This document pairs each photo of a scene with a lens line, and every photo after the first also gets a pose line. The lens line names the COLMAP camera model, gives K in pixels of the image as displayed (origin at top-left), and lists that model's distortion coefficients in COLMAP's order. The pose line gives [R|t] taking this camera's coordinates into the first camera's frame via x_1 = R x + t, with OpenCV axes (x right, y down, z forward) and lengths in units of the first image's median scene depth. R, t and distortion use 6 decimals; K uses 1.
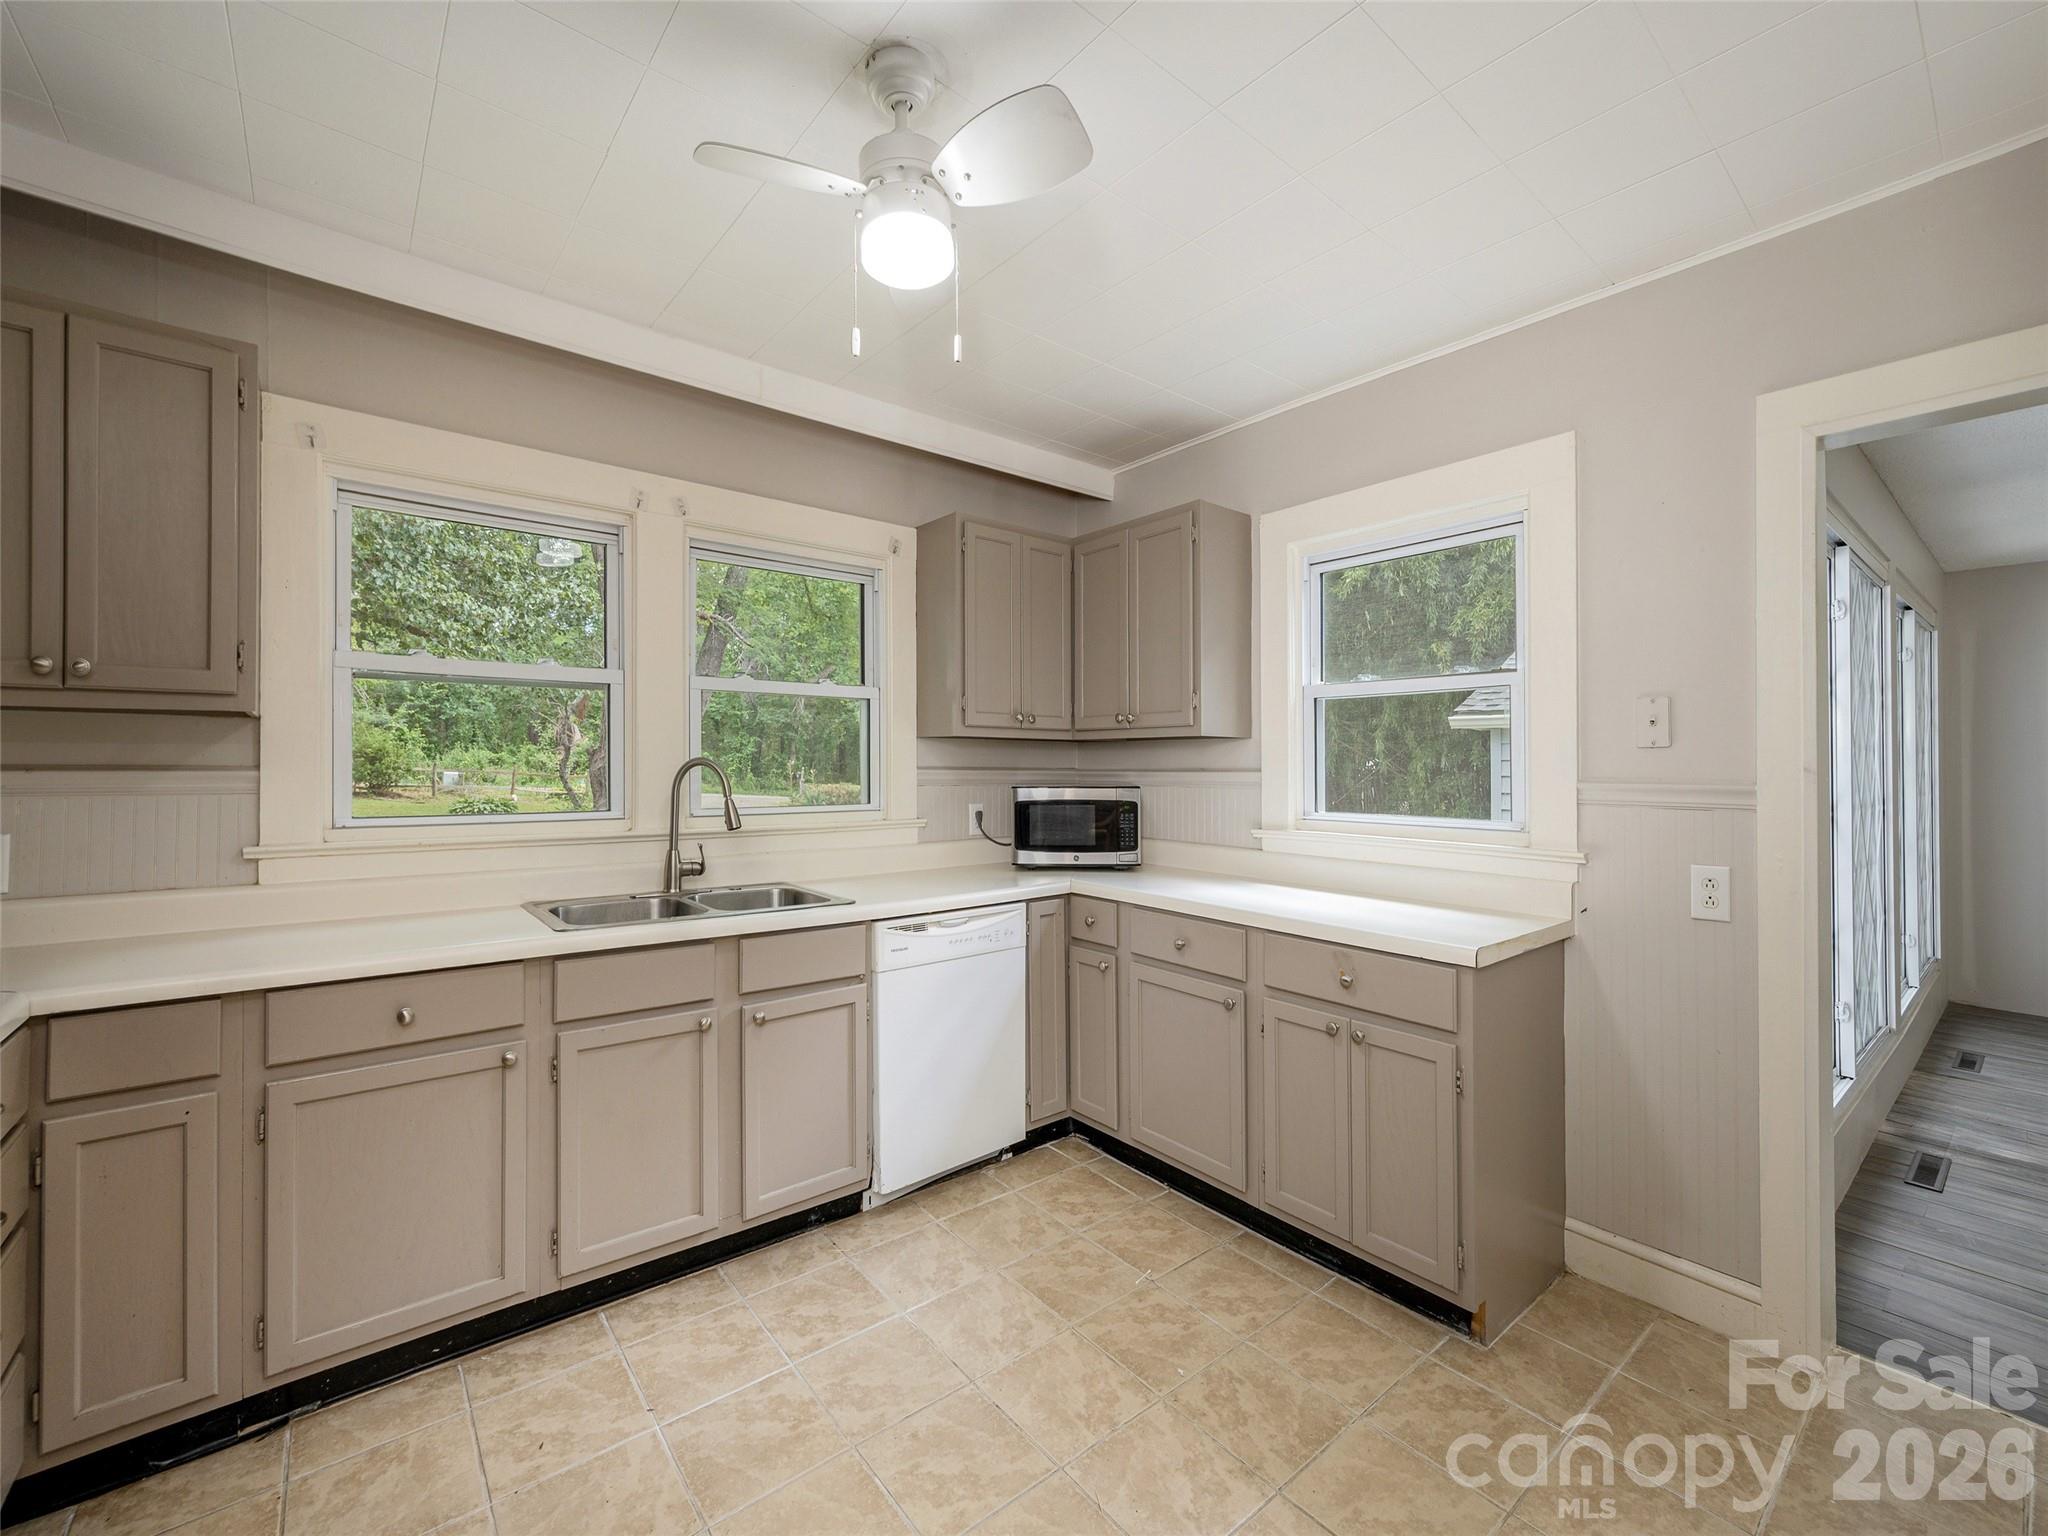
lens RADIAL K [[840.4, 0, 1024.3], [0, 840.4, 760.3], [0, 0, 1]] dist [0.003654, 0.000745]
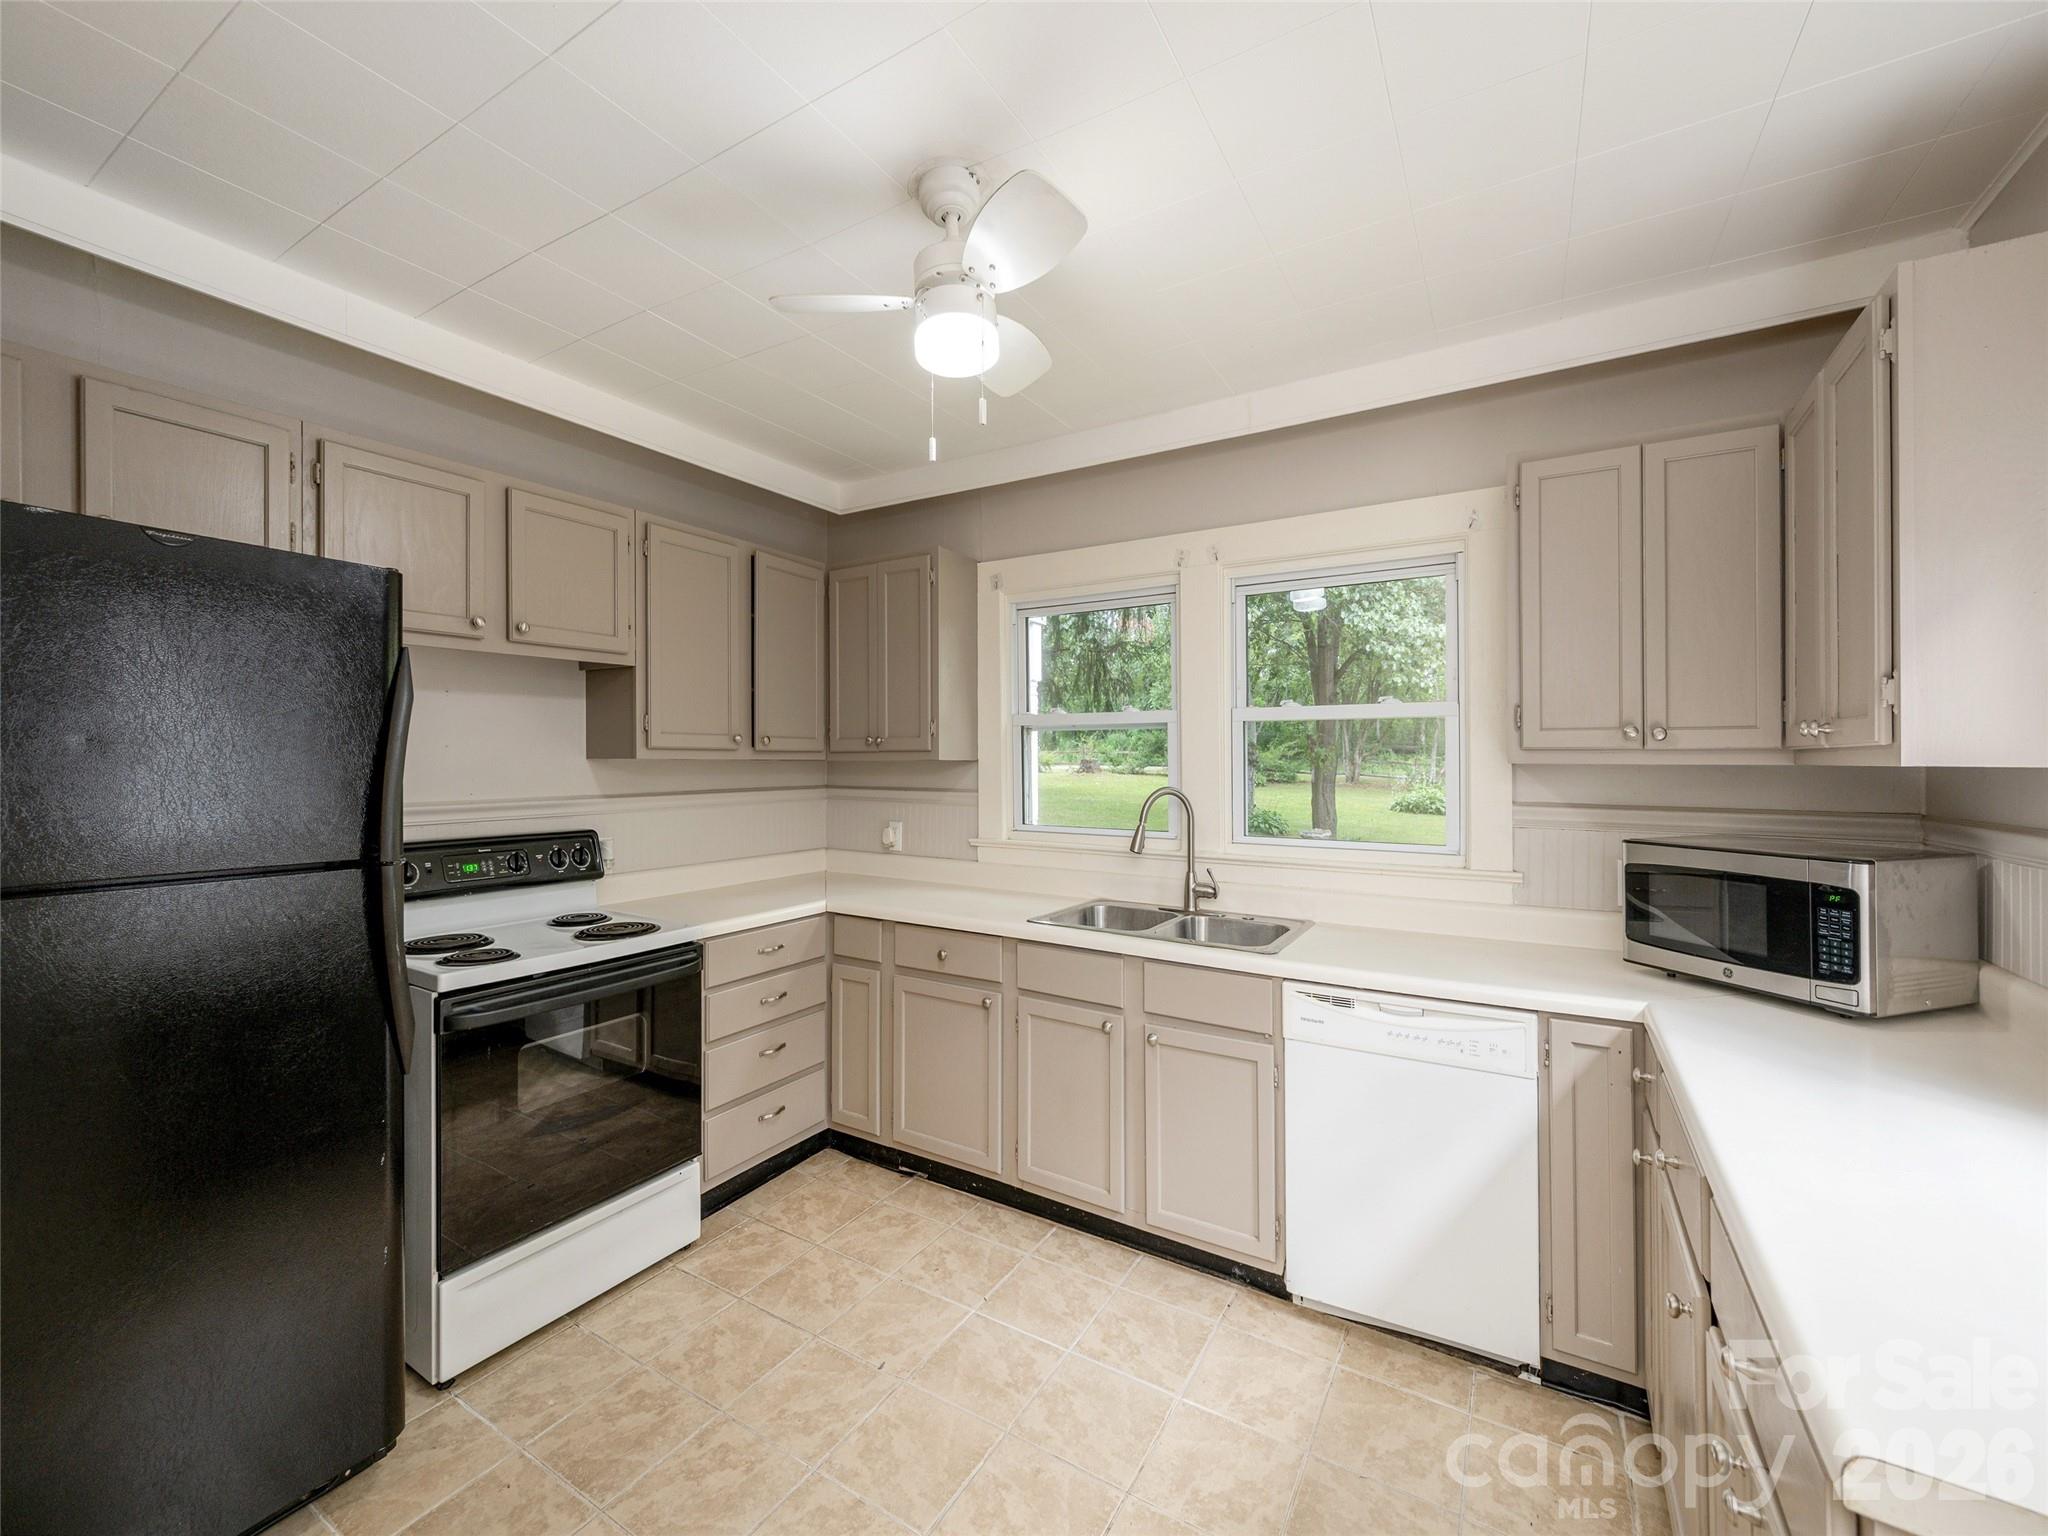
lens RADIAL K [[840.4, 0, 1016.4], [0, 840.4, 761.6], [0, 0, 1]] dist [0.003654, 0.000745]
pose [[0.341295, -0.001246, -0.939955, 0.563567], [0.004575, 0.999989, 0.000336, -0.040881], [0.939945, -0.004414, 0.341297, 0.431812]]
